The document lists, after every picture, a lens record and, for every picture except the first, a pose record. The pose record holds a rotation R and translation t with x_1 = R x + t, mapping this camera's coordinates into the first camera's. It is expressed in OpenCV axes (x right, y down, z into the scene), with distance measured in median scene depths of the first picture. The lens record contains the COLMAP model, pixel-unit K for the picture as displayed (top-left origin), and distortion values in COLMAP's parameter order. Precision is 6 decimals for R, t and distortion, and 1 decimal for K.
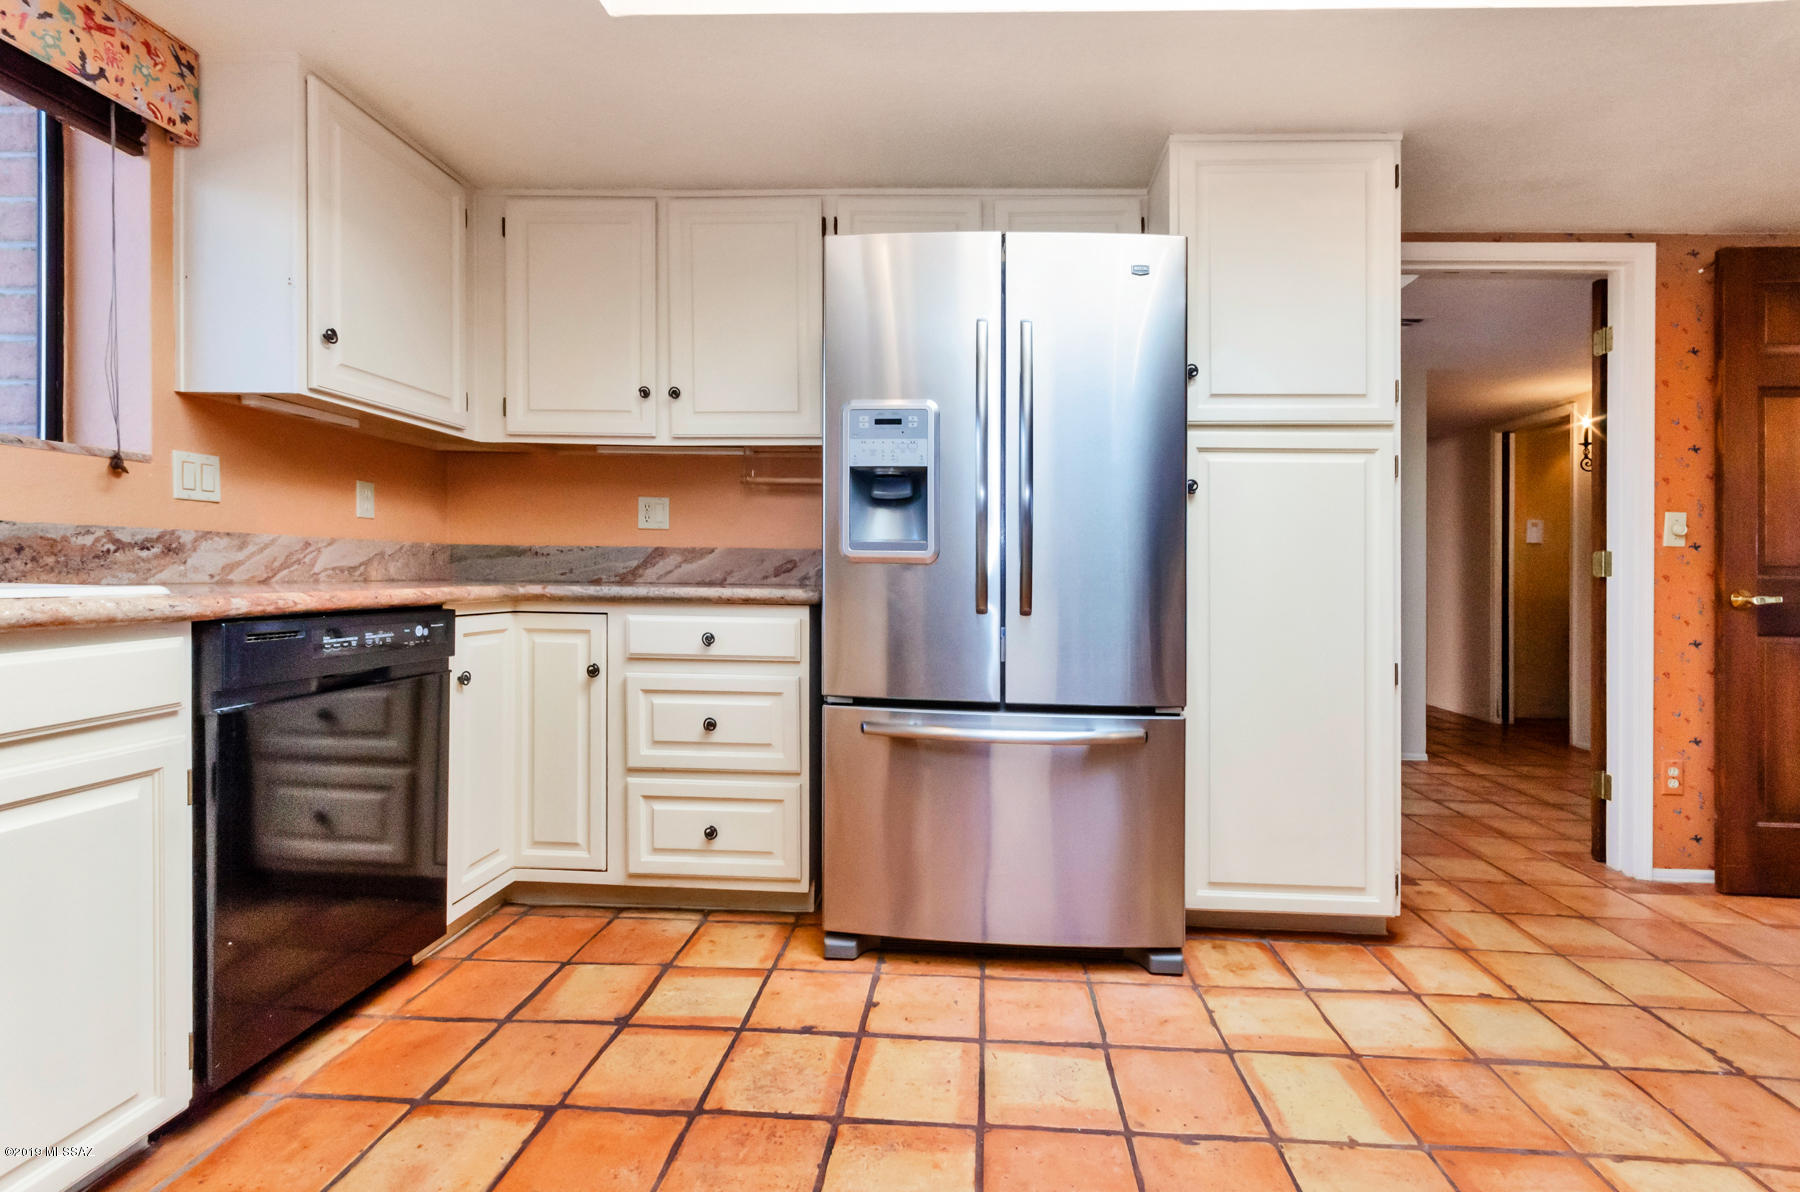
lens RADIAL K [[826.0, 0, 904.1], [0, 826.0, 579.5], [0, 0, 1]] dist [0.000059, 0.000007]
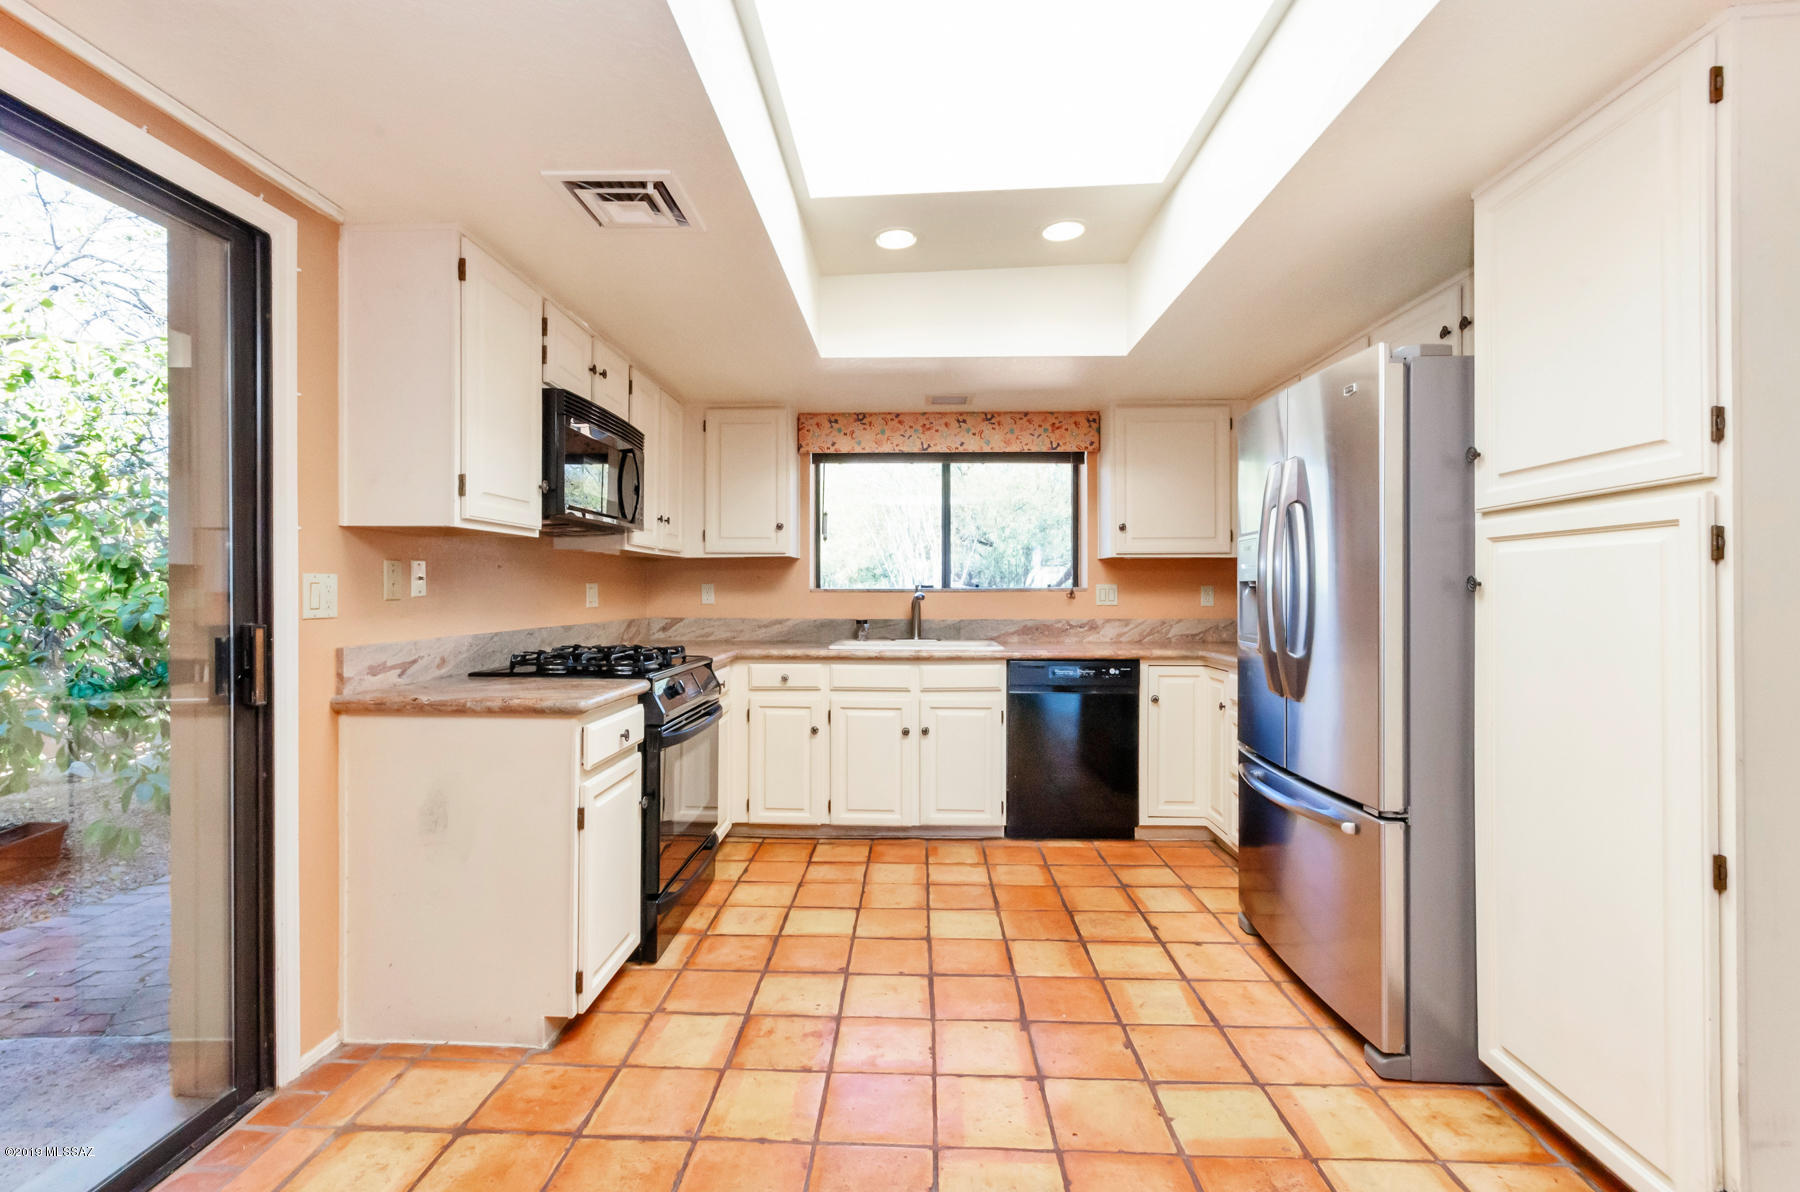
lens RADIAL K [[814.4, 0, 900.7], [0, 814.4, 603.8], [0, 0, 1]] dist [-0.001432, 0.000312]
pose [[0.011882, -0.000142, -0.999929, 1.444989], [-0.005055, 0.999987, -0.000202, -0.103109], [0.999917, 0.005057, 0.011881, 0.440248]]
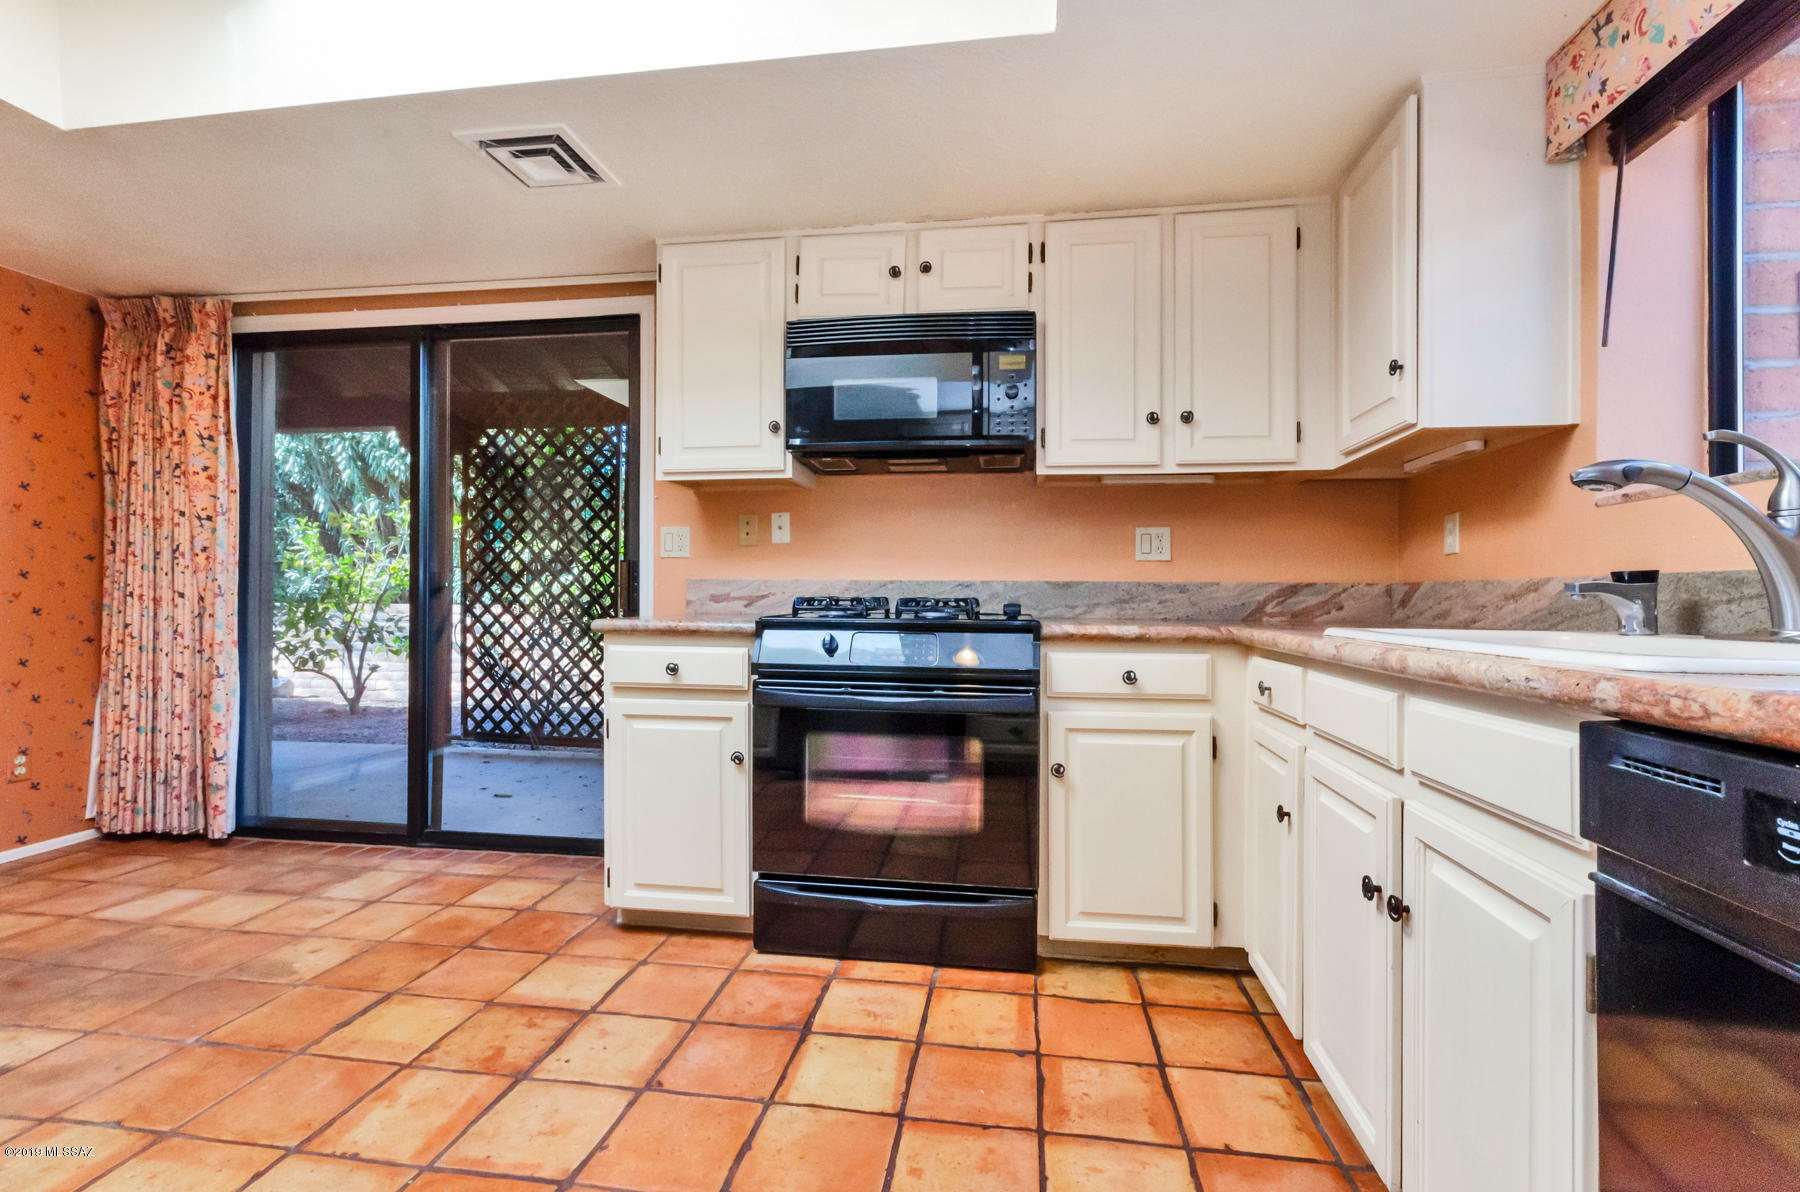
lens RADIAL K [[804.3, 0, 900.0], [0, 804.3, 596.0], [0, 0, 1]] dist [-0.000896, 0.000107]
pose [[-0.993268, -0.026488, 0.112773, -0.320136], [-0.026701, 0.999643, -0.000377, -0.013583], [-0.112723, -0.003385, -0.993621, 1.210197]]
